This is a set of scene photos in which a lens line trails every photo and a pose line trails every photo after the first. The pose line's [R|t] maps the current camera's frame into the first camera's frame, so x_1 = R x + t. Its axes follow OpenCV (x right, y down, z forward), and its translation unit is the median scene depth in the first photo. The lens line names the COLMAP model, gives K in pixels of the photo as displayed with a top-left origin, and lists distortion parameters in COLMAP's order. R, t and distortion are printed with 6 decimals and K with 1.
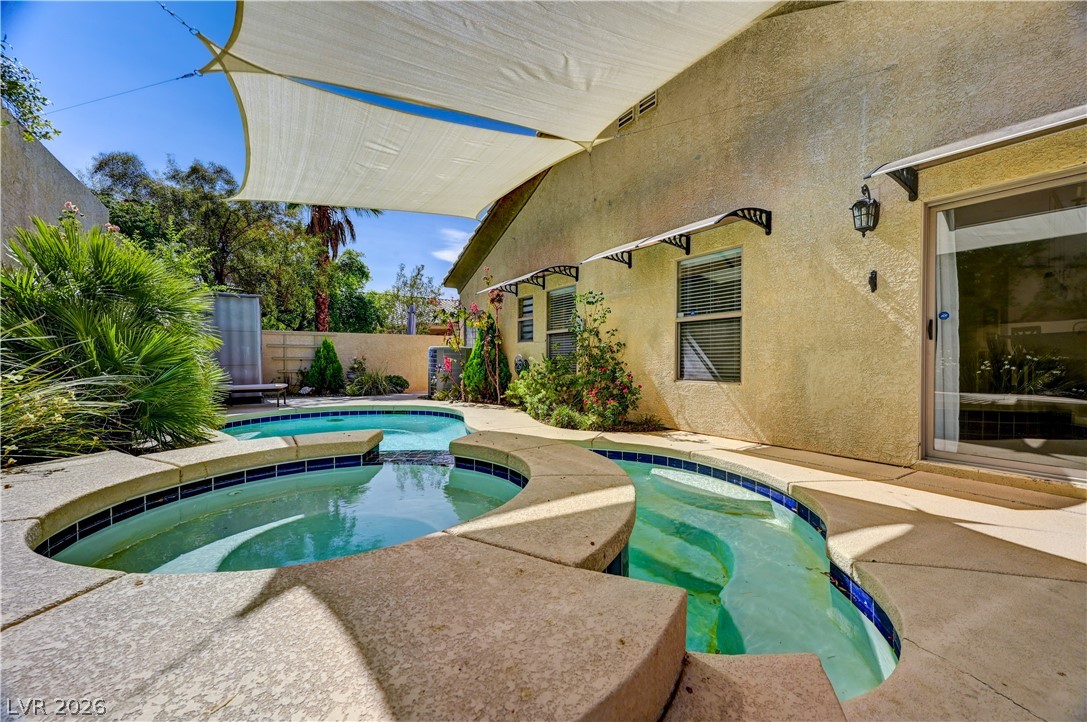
lens RADIAL K [[437.5, 0, 540.9], [0, 437.5, 360.2], [0, 0, 1]] dist [0.002342, 0.000038]
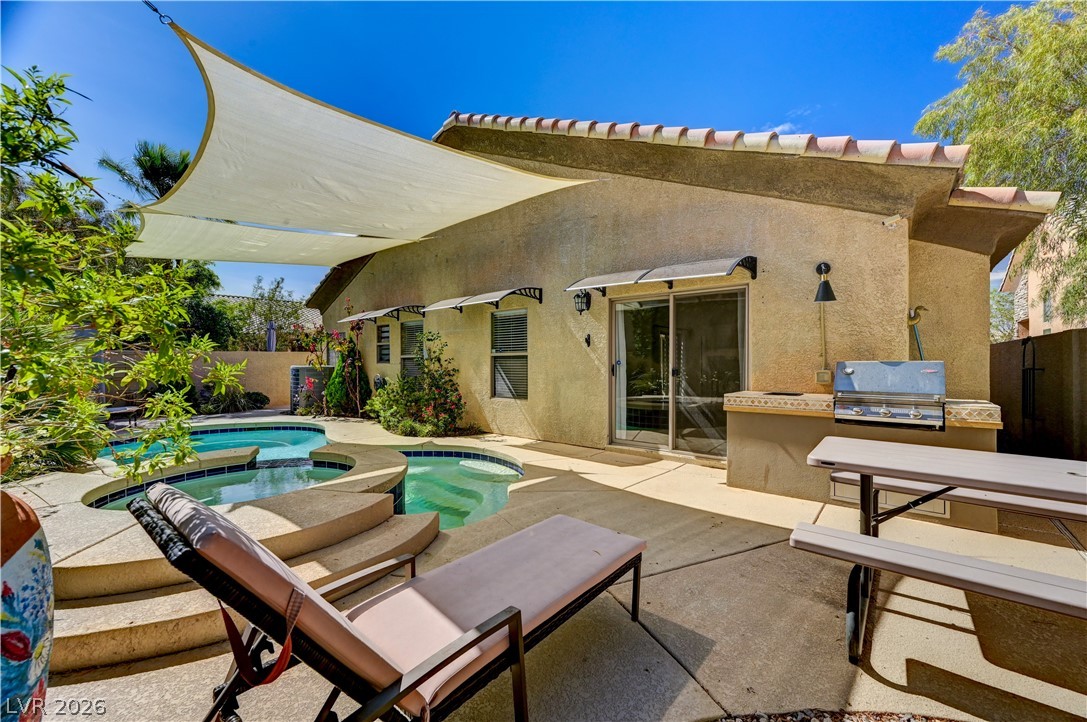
lens RADIAL K [[437.5, 0, 545.4], [0, 437.5, 362.3], [0, 0, 1]] dist [0.002342, 0.000038]
pose [[0.961102, -0.006902, 0.276108, 0.091497], [0.006577, 0.999976, 0.002104, -0.068914], [-0.276116, -0.000206, 0.961124, -0.392329]]
